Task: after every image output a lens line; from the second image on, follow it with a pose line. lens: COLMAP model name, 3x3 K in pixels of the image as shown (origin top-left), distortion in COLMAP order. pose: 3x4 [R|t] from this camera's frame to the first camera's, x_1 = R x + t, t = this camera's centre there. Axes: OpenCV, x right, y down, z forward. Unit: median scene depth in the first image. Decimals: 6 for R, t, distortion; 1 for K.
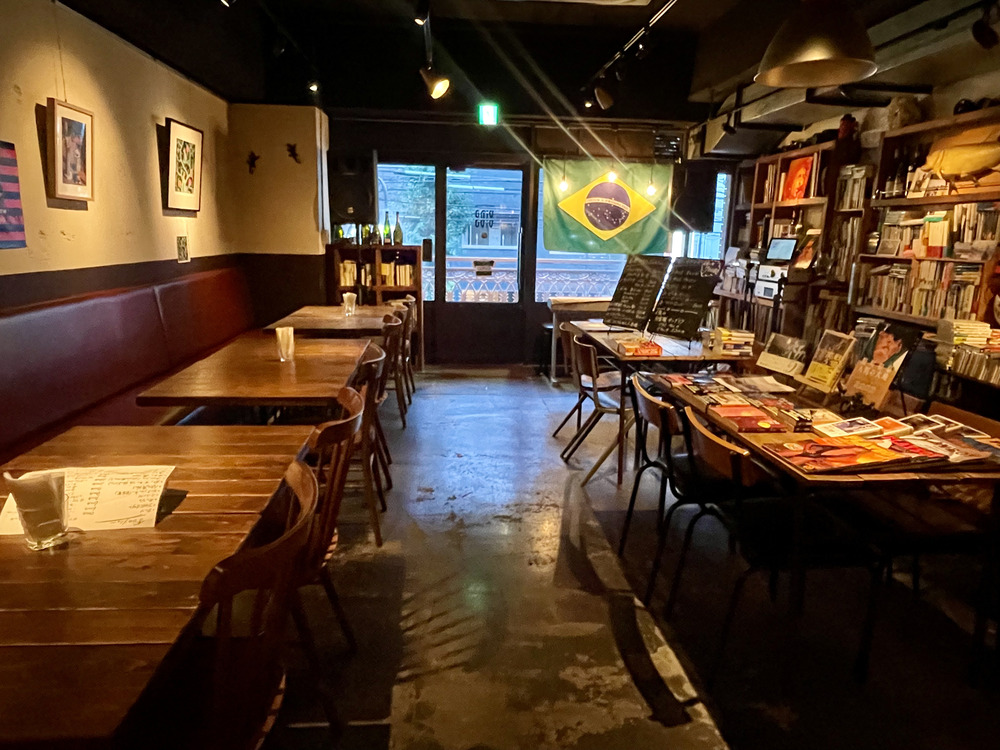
lens RADIAL K [[650.7, 0, 499.7], [0, 650.7, 370.4], [0, 0, 1]] dist [-0.002589, -0.000107]
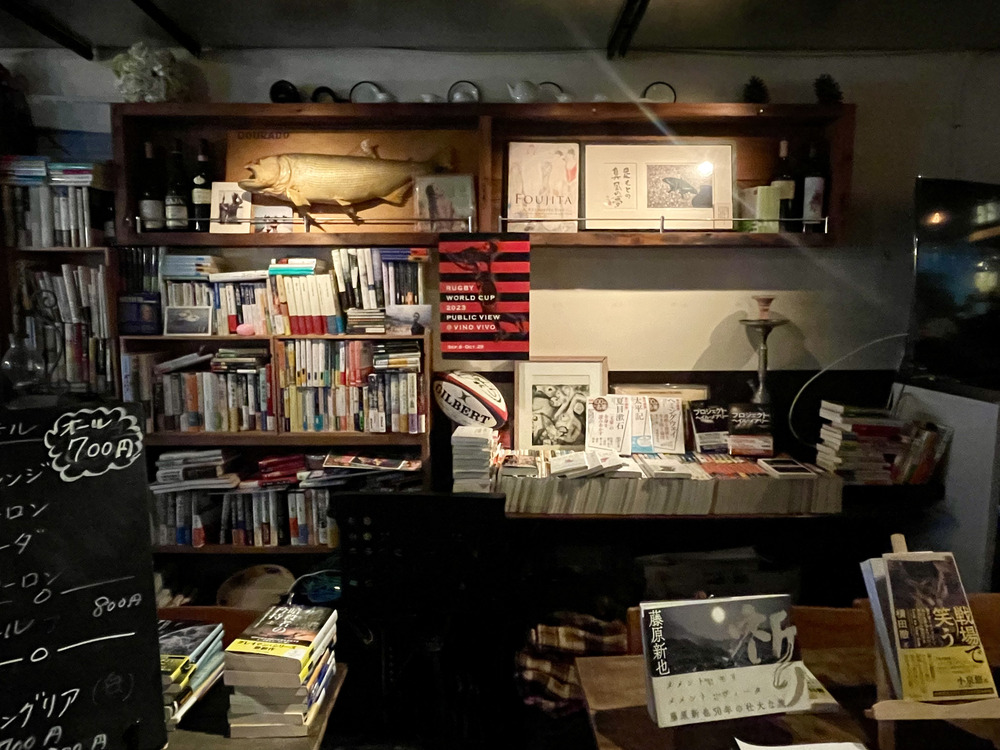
lens RADIAL K [[650.7, 0, 495.6], [0, 650.7, 369.8], [0, 0, 1]] dist [-0.002589, -0.000107]
pose [[0.077834, -0.128145, 0.988696, 0.076581], [0.208274, 0.971913, 0.109574, -0.161627], [-0.974969, 0.197391, 0.102337, 0.729802]]
